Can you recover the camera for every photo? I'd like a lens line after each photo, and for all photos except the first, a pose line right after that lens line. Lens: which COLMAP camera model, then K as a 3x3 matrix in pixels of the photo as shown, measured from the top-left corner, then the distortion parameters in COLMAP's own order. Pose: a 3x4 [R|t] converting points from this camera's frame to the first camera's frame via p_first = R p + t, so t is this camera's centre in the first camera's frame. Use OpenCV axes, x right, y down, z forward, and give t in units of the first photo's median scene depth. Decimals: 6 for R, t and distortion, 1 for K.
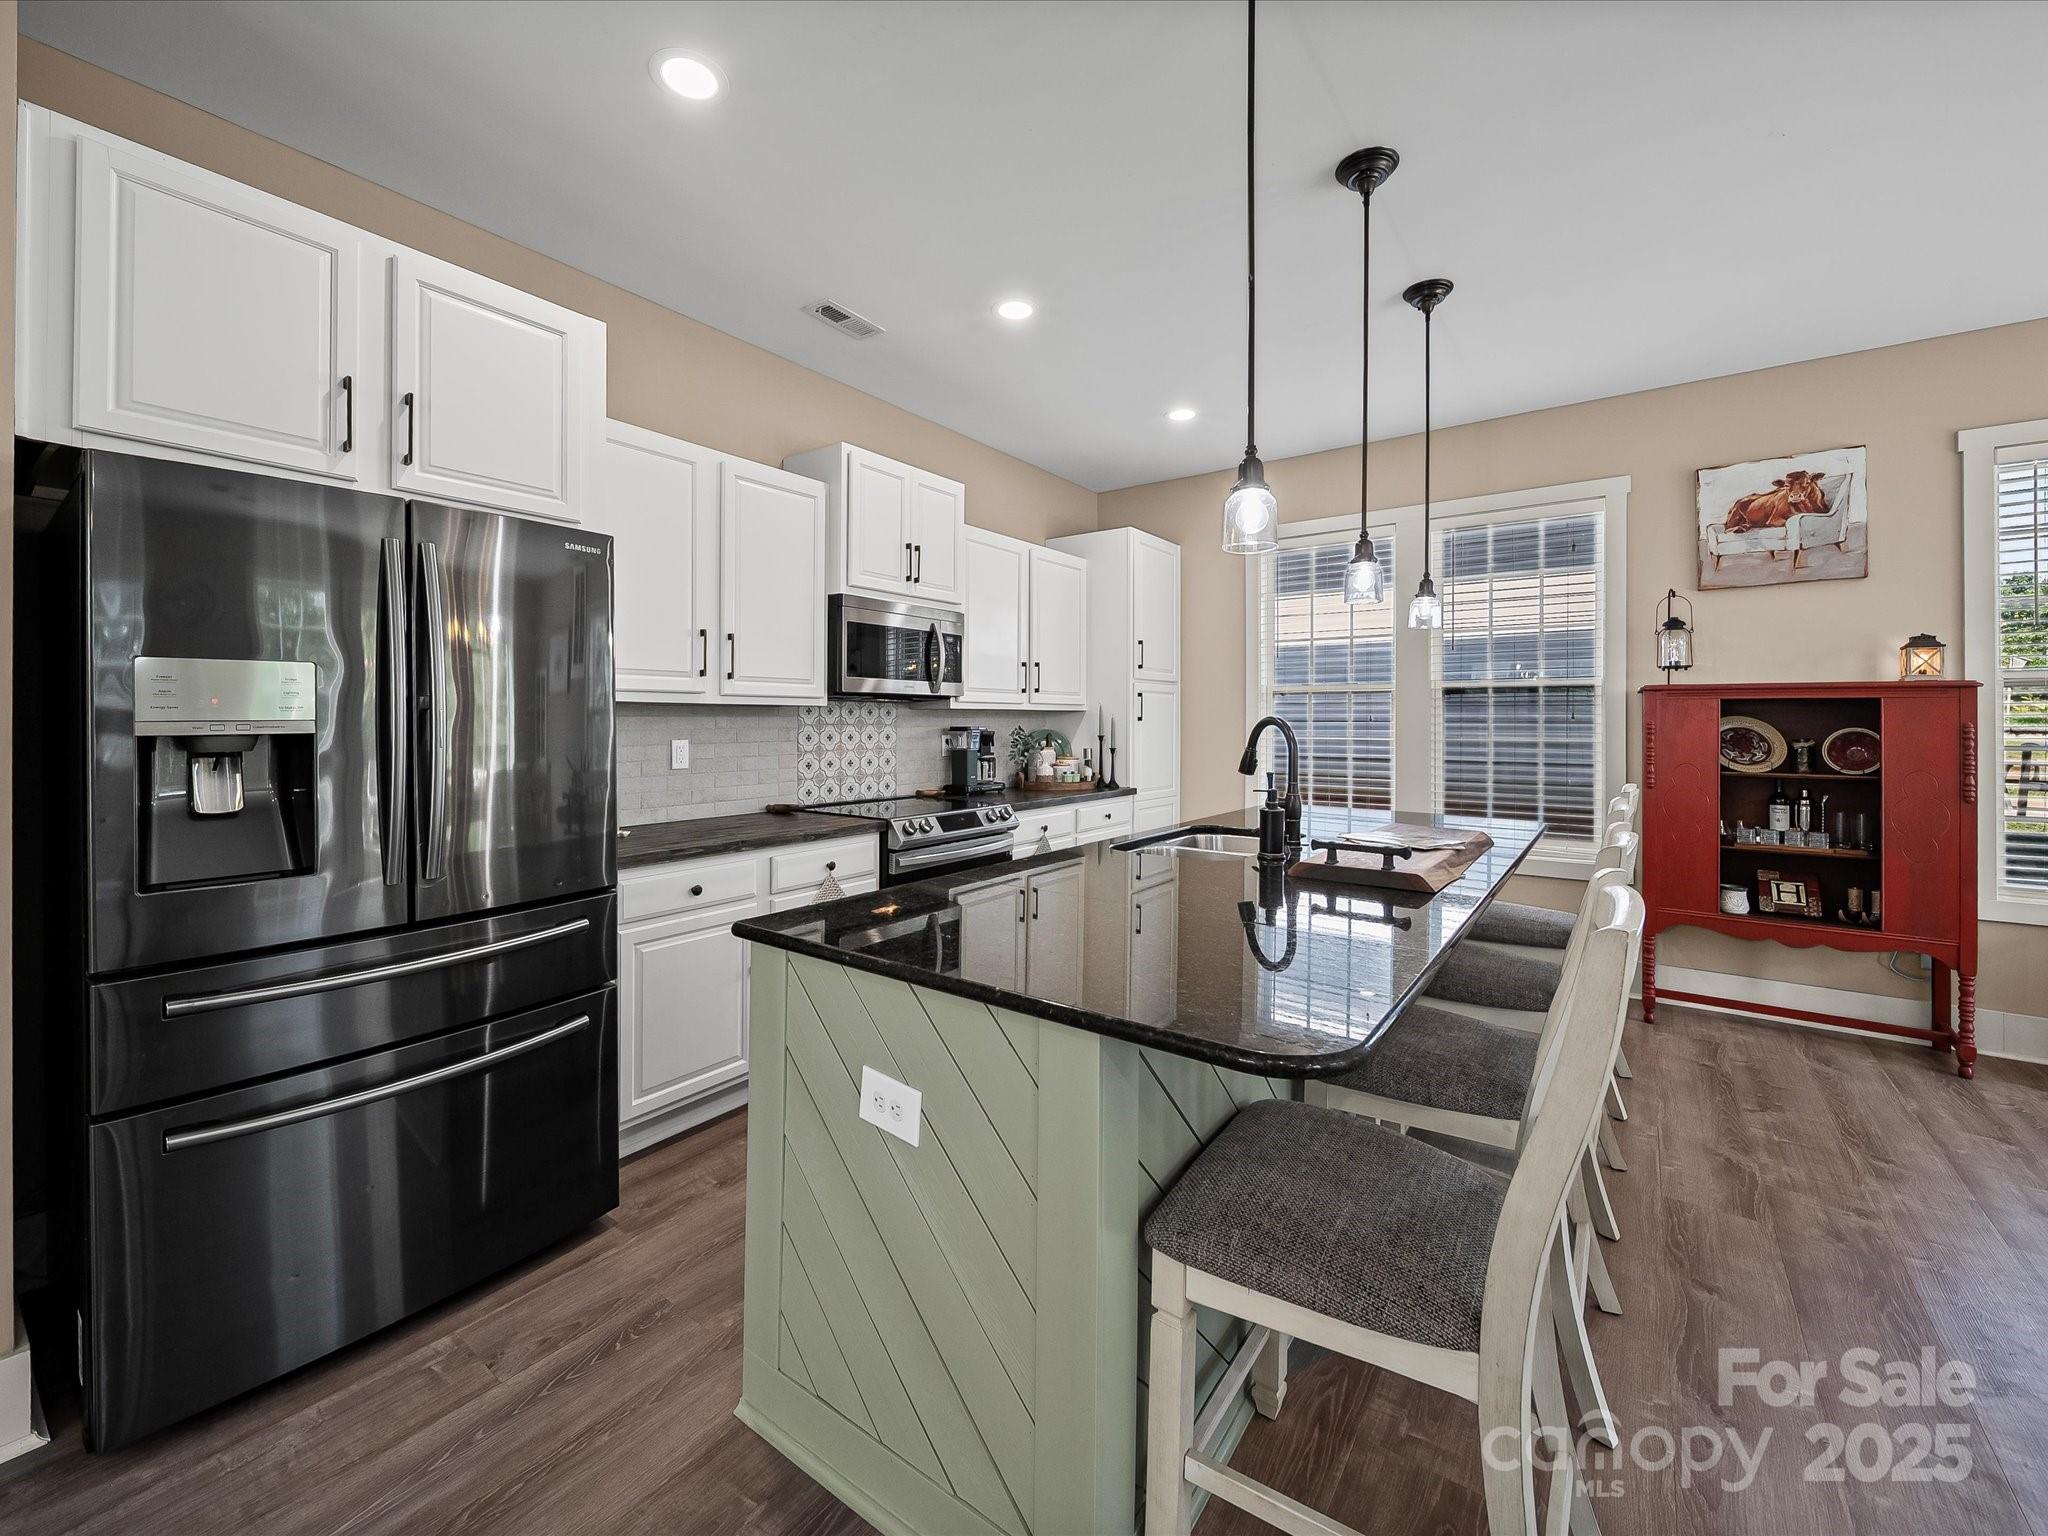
lens RADIAL K [[824.0, 0, 1022.0], [0, 824.0, 716.9], [0, 0, 1]] dist [-0.002905, -0.000478]
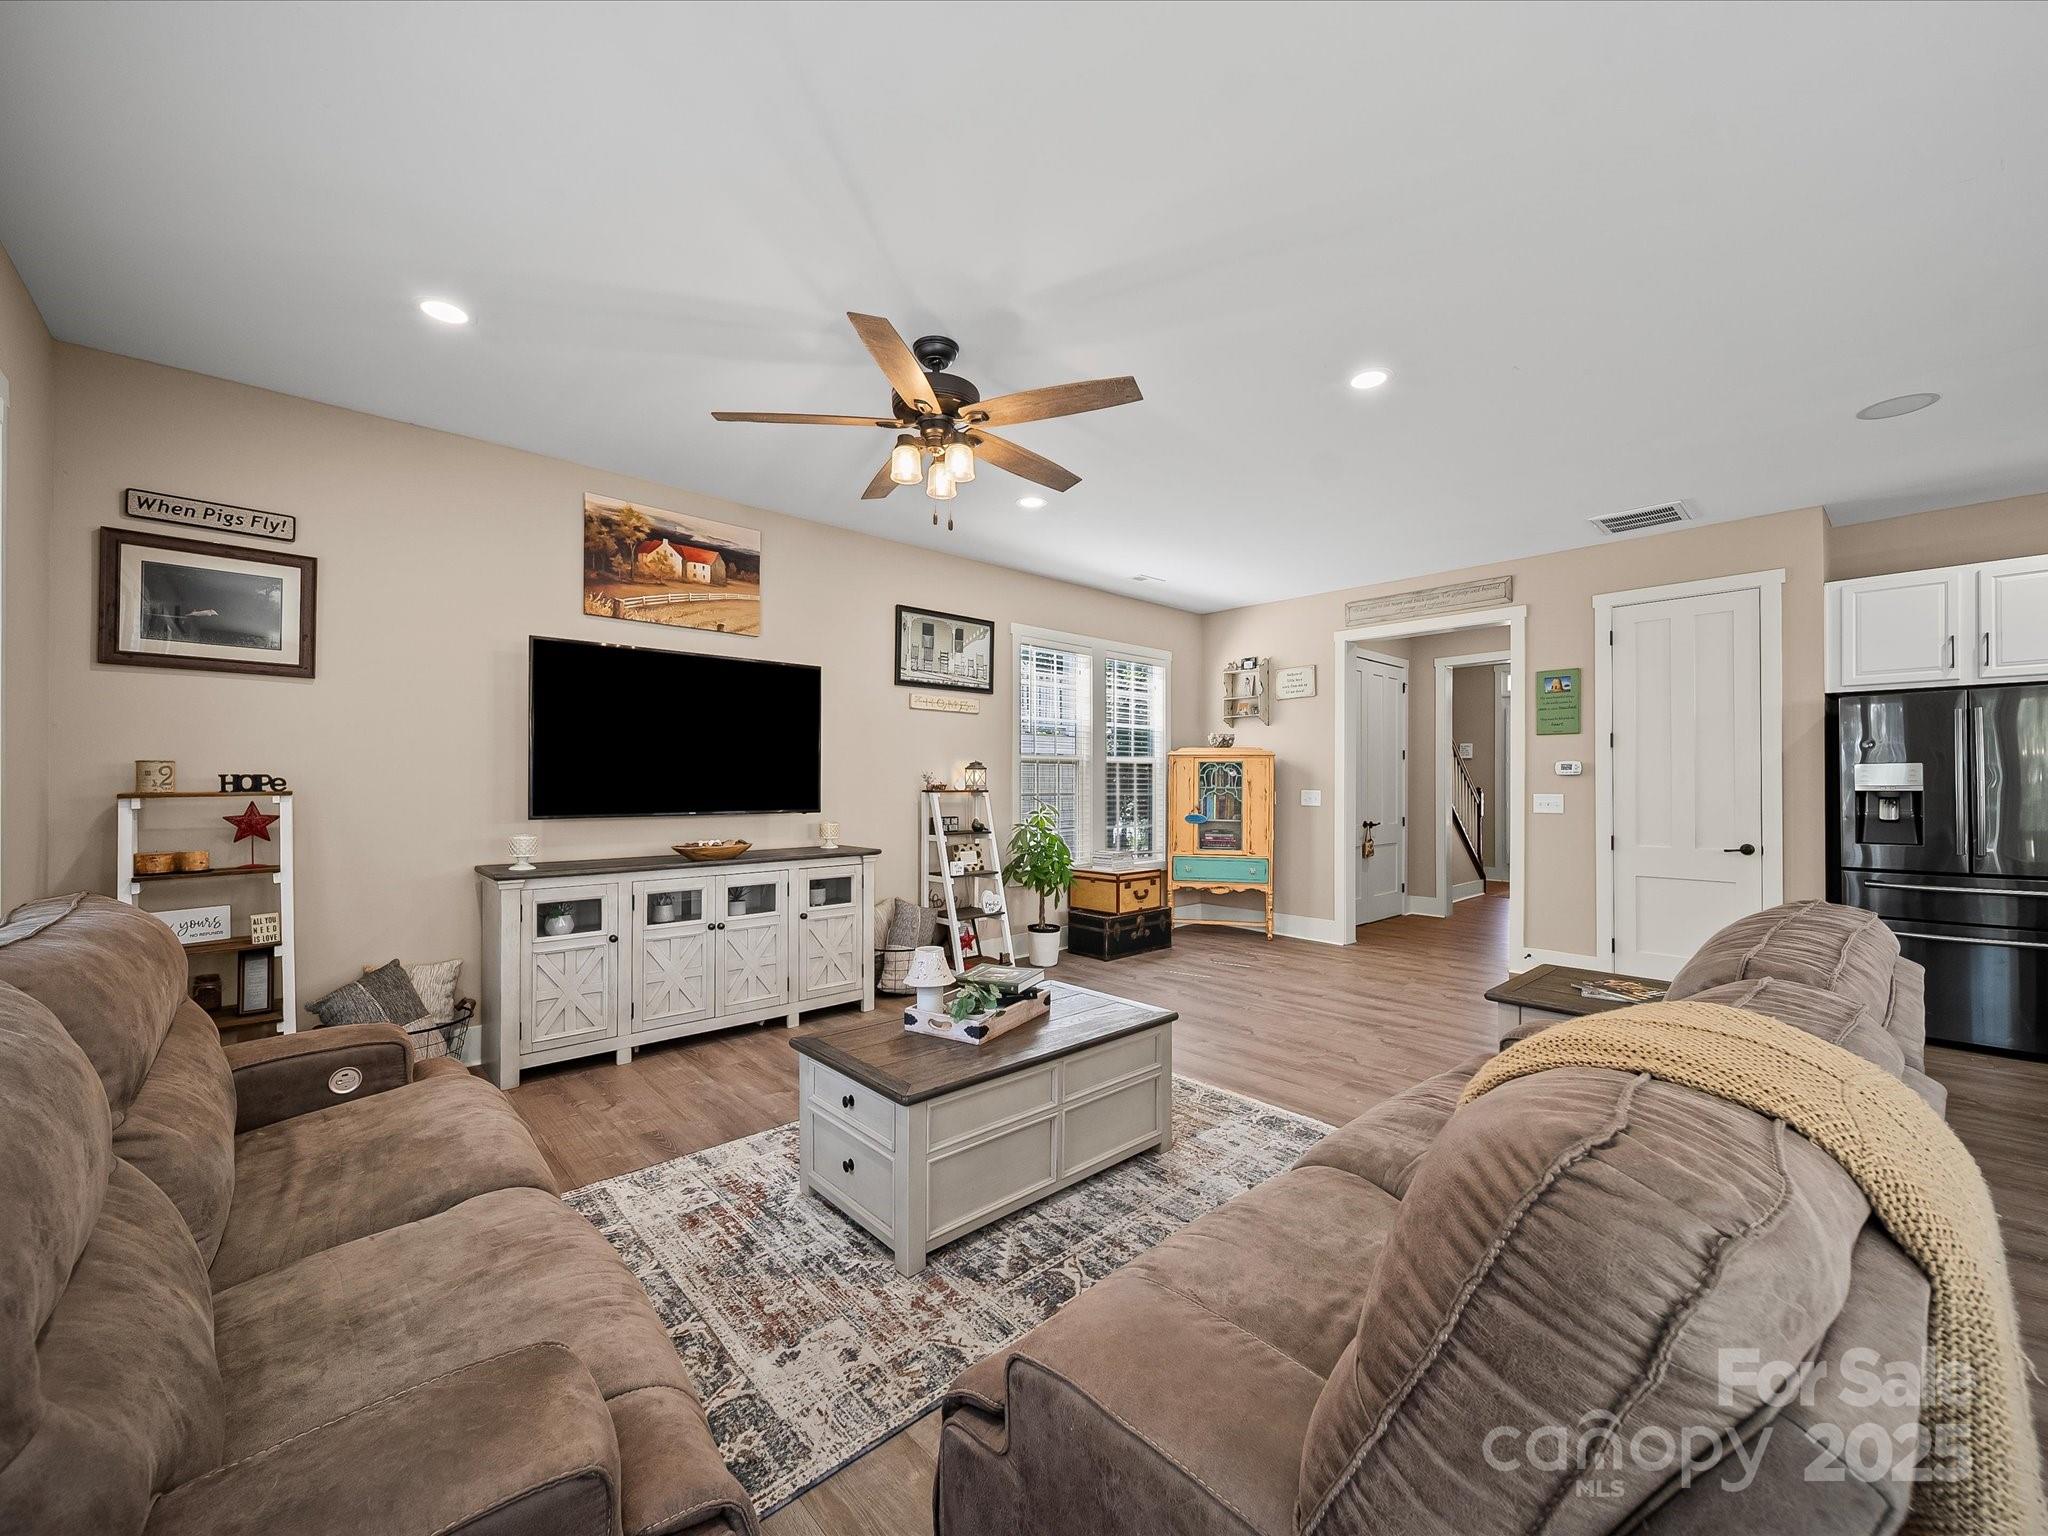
lens RADIAL K [[813.2, 0, 1029.4], [0, 813.2, 782.5], [0, 0, 1]] dist [-0.001709, -0.000391]
pose [[-0.186811, -0.005905, -0.982378, 0.989115], [-0.001081, 0.999983, -0.005805, 0.005022], [0.982395, -0.000023, -0.186814, -0.581535]]
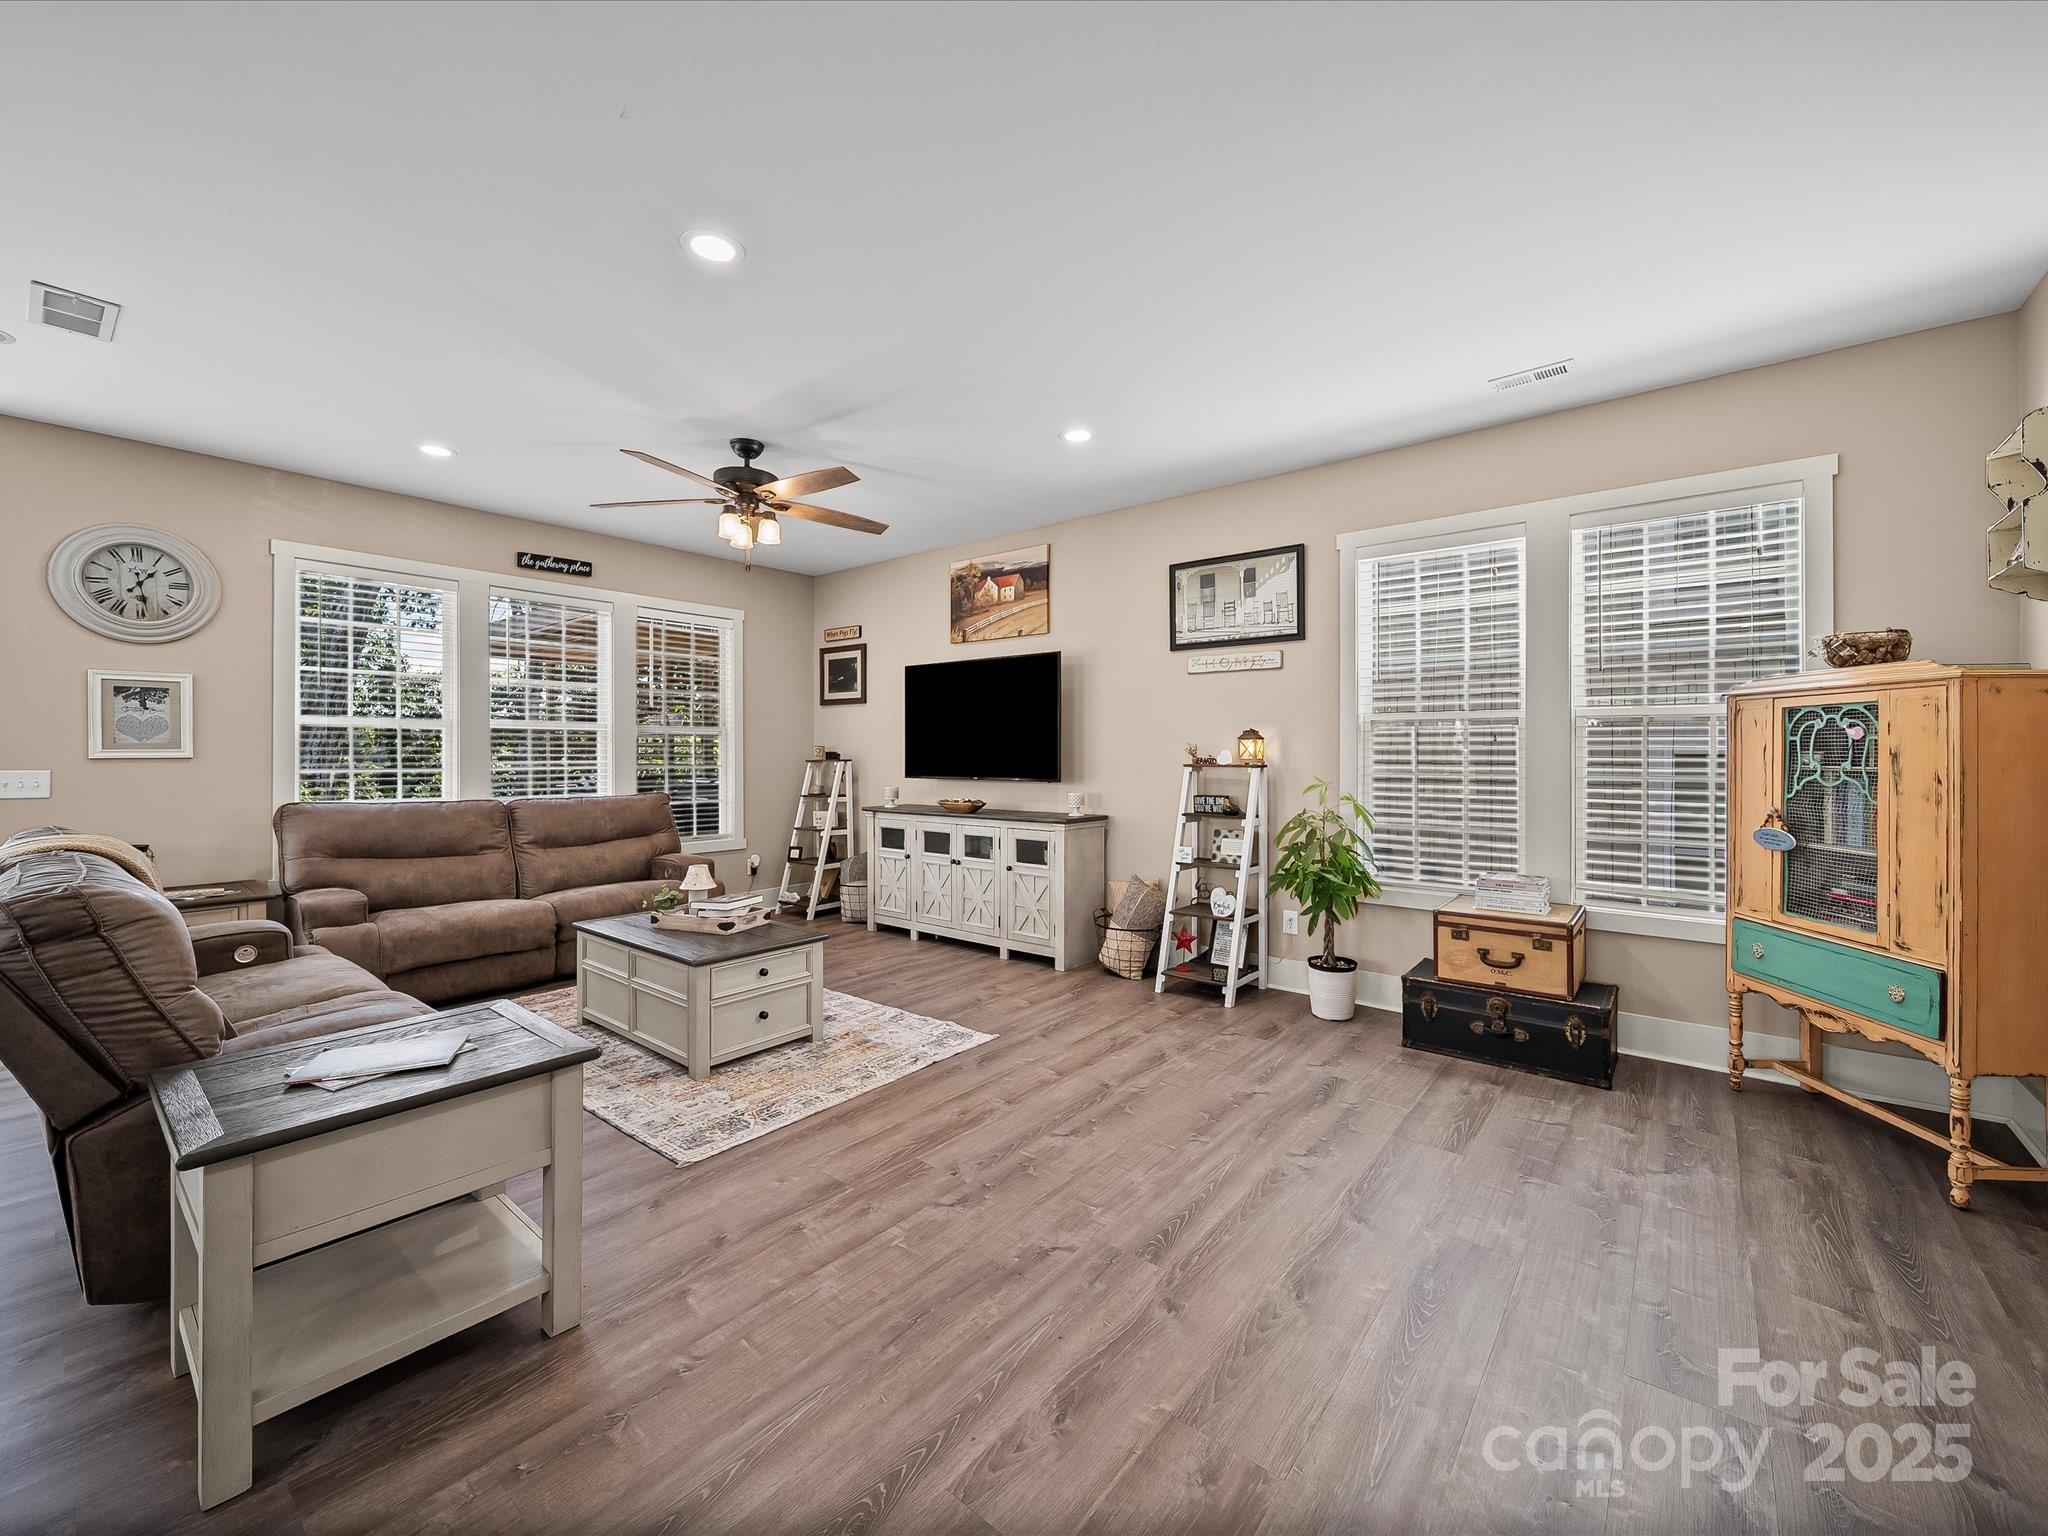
lens RADIAL K [[814.1, 0, 1028.4], [0, 814.1, 753.2], [0, 0, 1]] dist [-0.000578, -0.000216]
pose [[-0.999104, -0.005463, 0.041968, -0.274337], [-0.005554, 0.999983, -0.002037, -0.003121], [-0.041956, -0.002269, -0.999117, 0.326508]]
